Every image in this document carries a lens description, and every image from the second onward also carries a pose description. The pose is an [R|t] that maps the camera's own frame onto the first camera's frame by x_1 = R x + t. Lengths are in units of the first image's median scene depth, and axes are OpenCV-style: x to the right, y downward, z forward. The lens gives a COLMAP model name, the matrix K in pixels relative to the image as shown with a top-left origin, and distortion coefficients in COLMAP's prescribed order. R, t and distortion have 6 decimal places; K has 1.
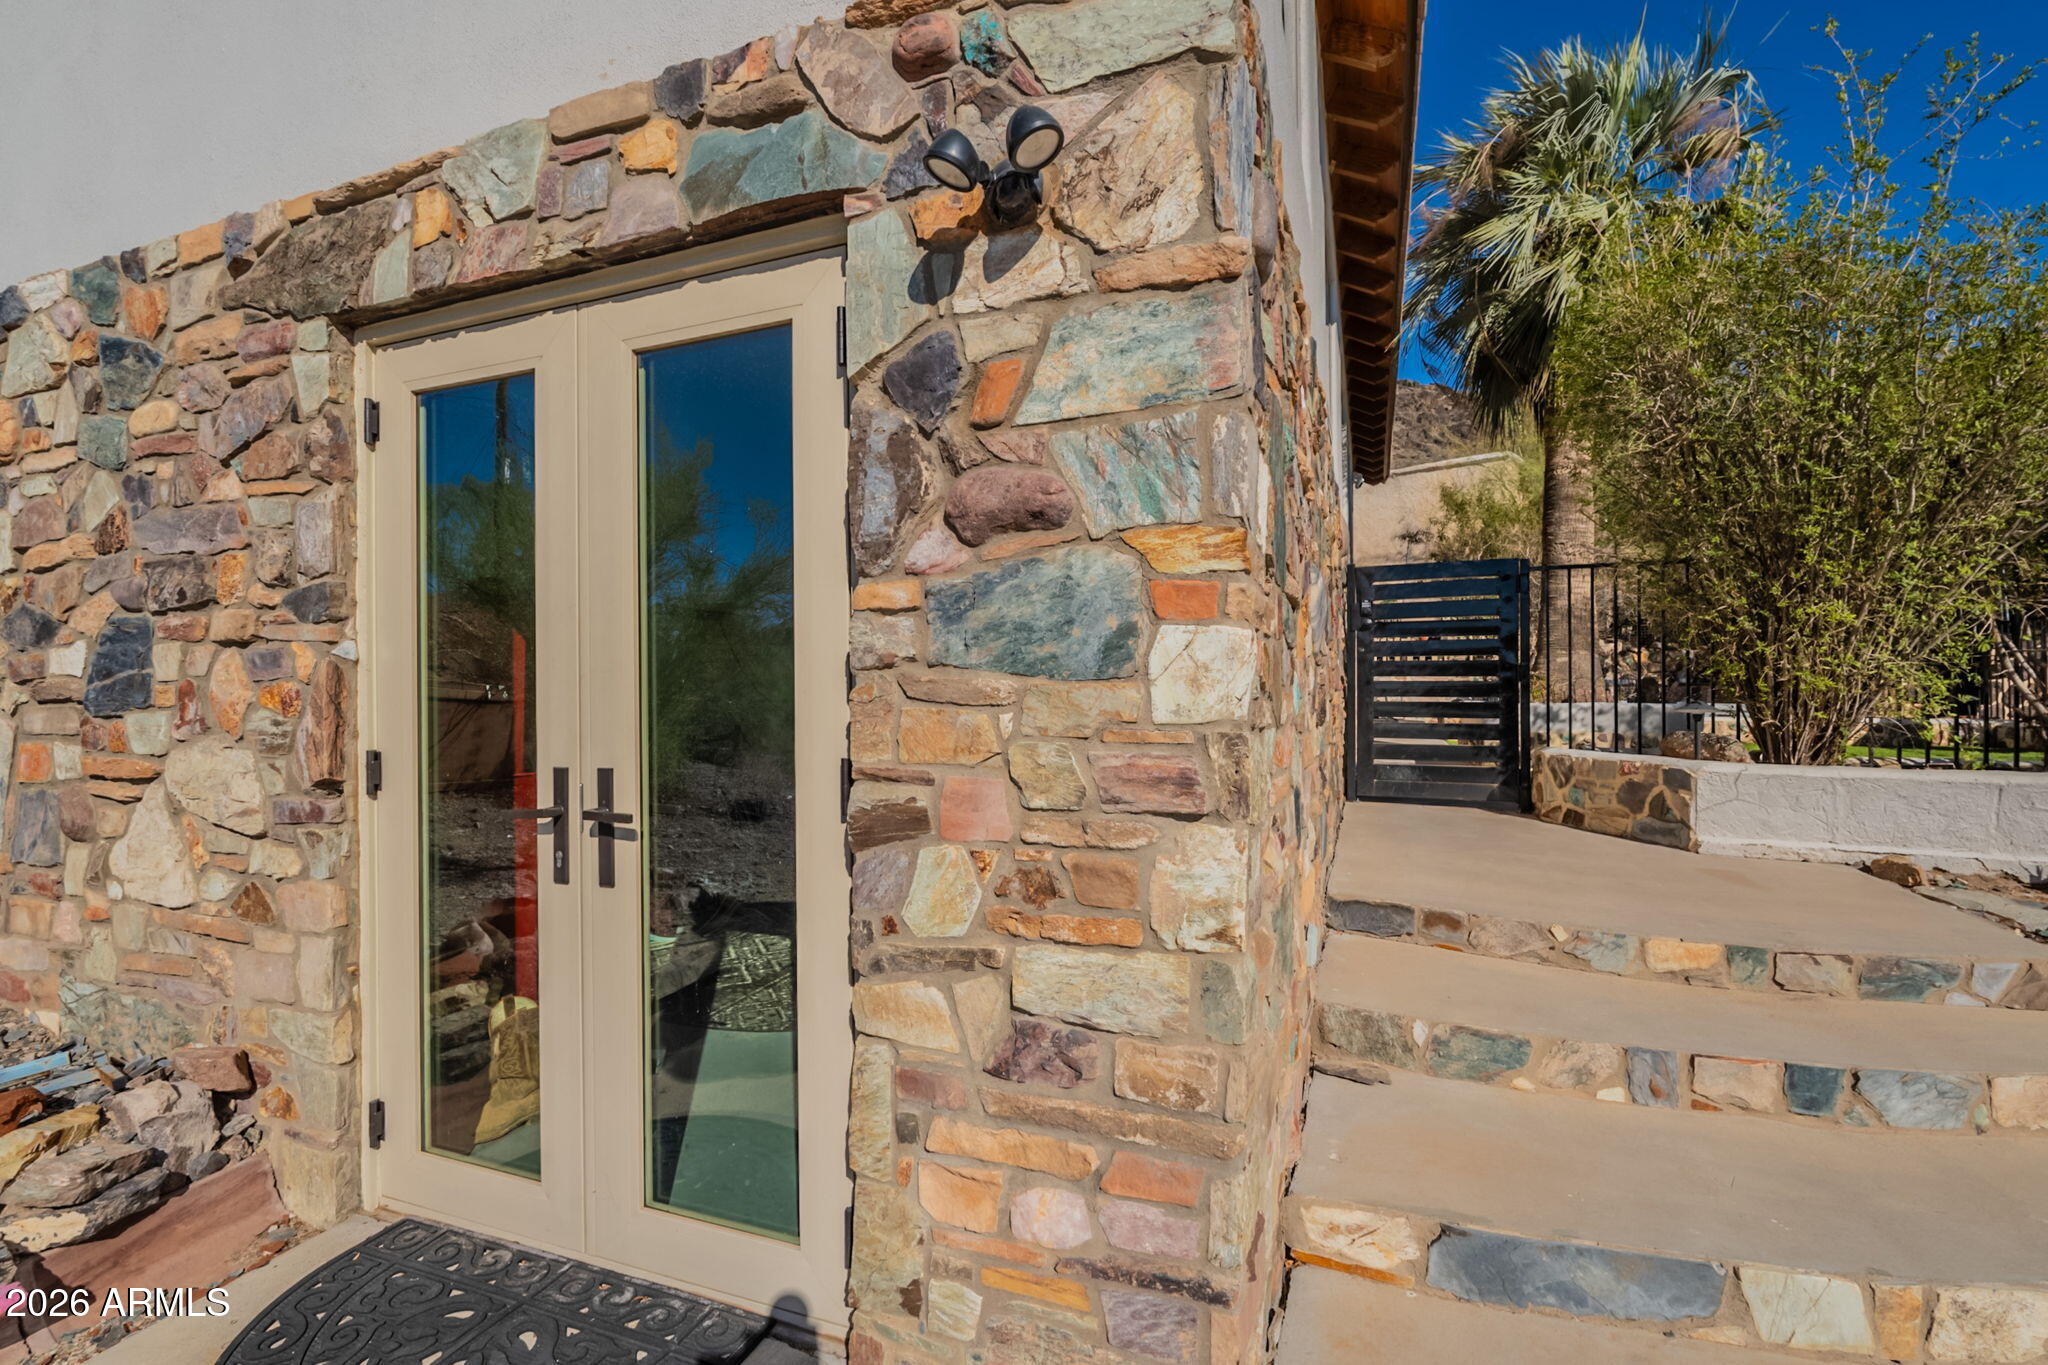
lens RADIAL K [[899.2, 0, 1019.2], [0, 899.2, 684.6], [0, 0, 1]] dist [-0.002730, -0.000457]
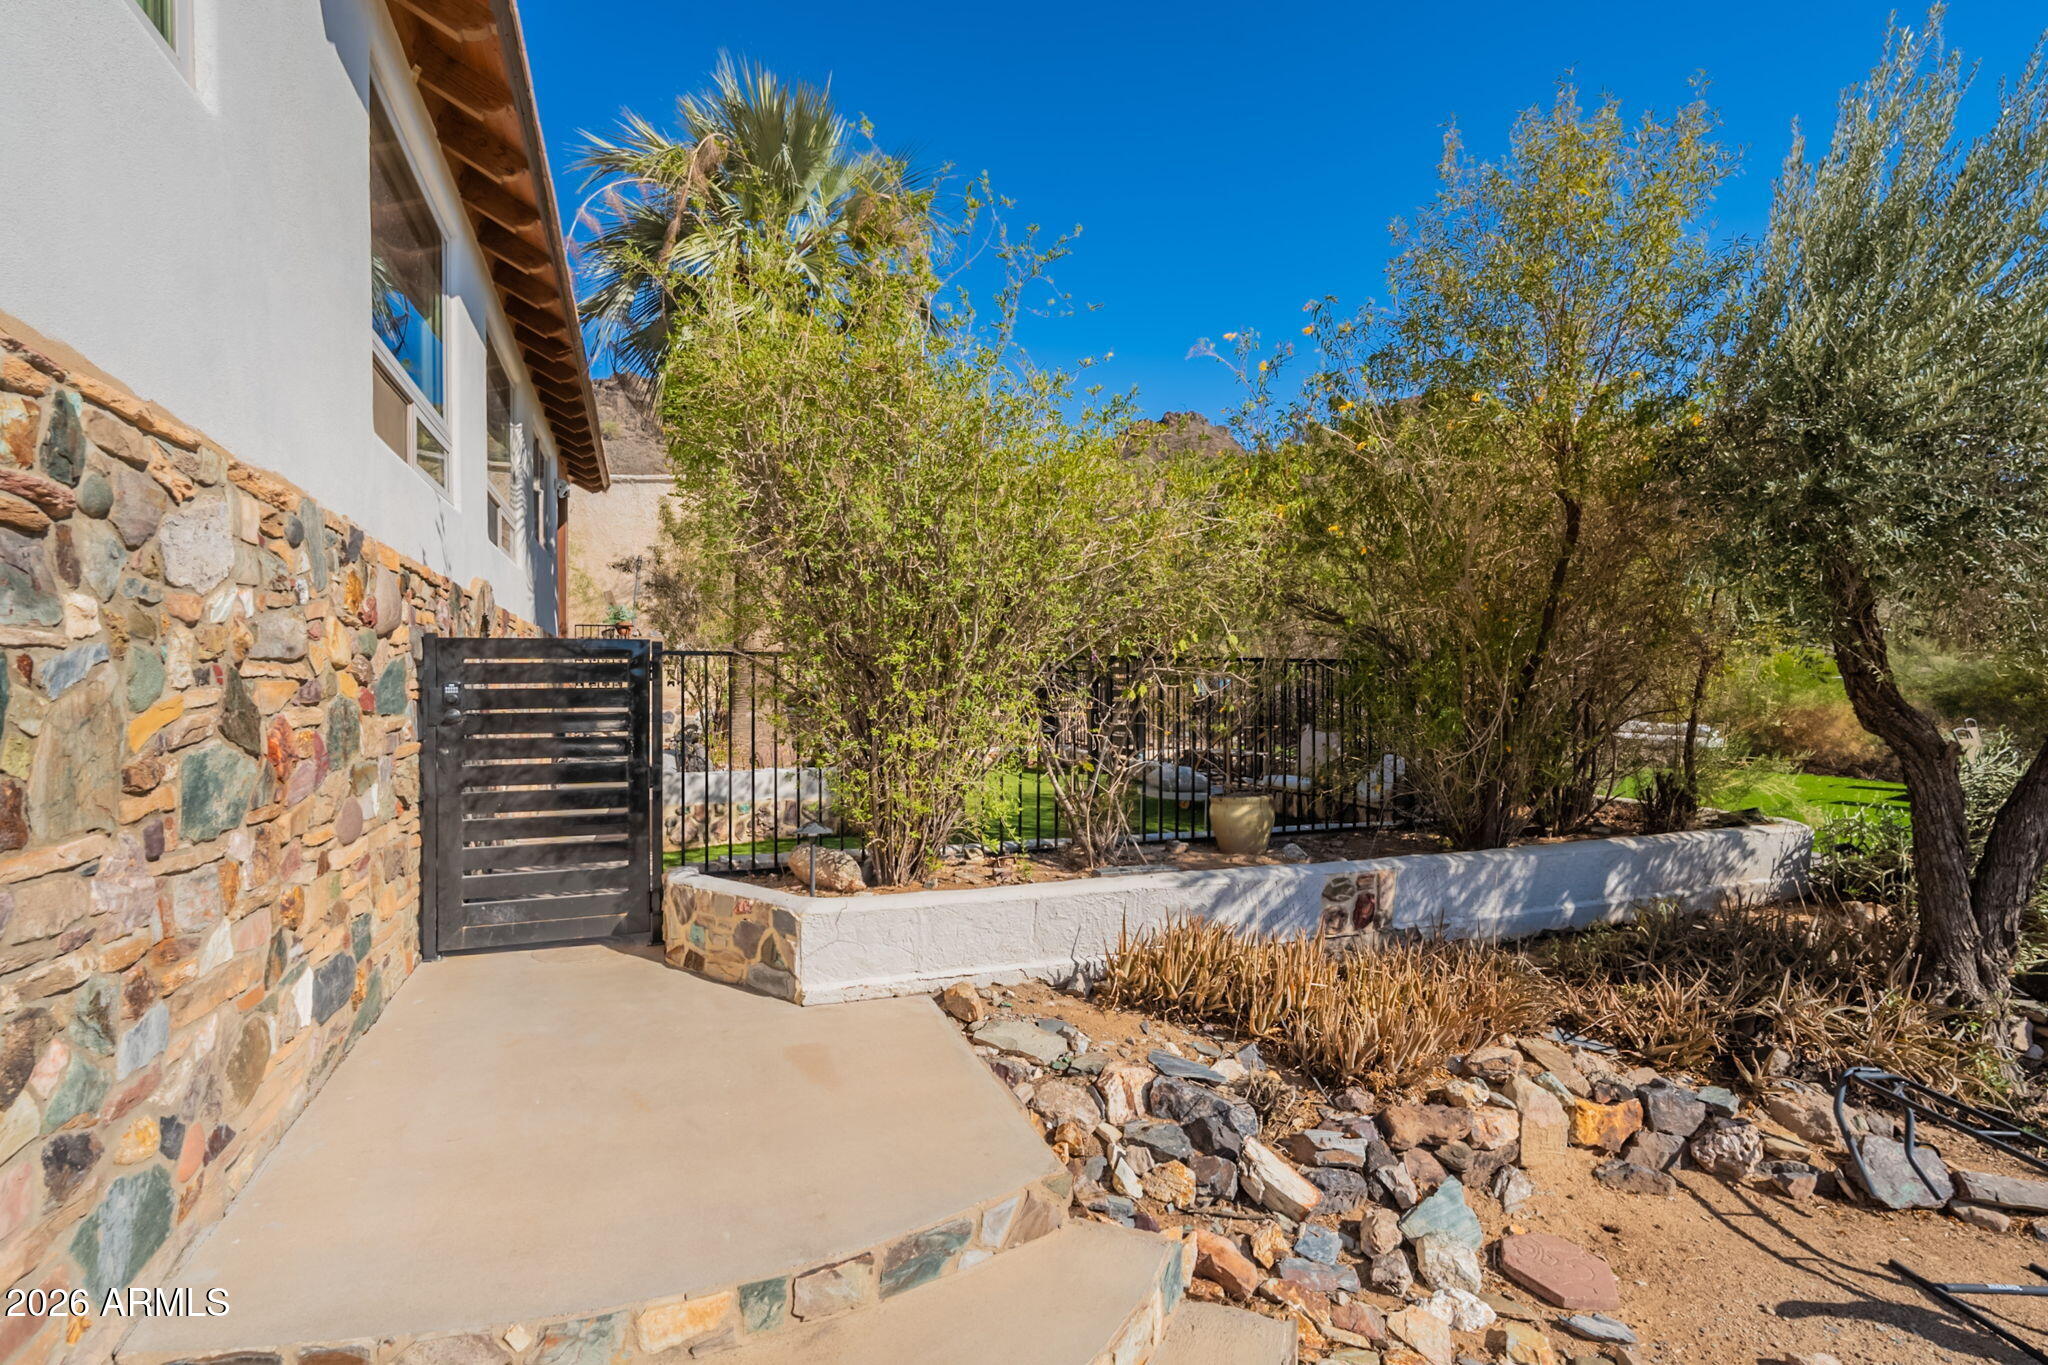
lens RADIAL K [[899.2, 0, 1024.2], [0, 899.2, 687.9], [0, 0, 1]] dist [-0.002730, -0.000457]
pose [[0.717968, -0.001772, 0.696074, 0.292235], [-0.005666, 0.999949, 0.008391, -0.137936], [-0.696053, -0.009969, 0.717921, 0.205627]]
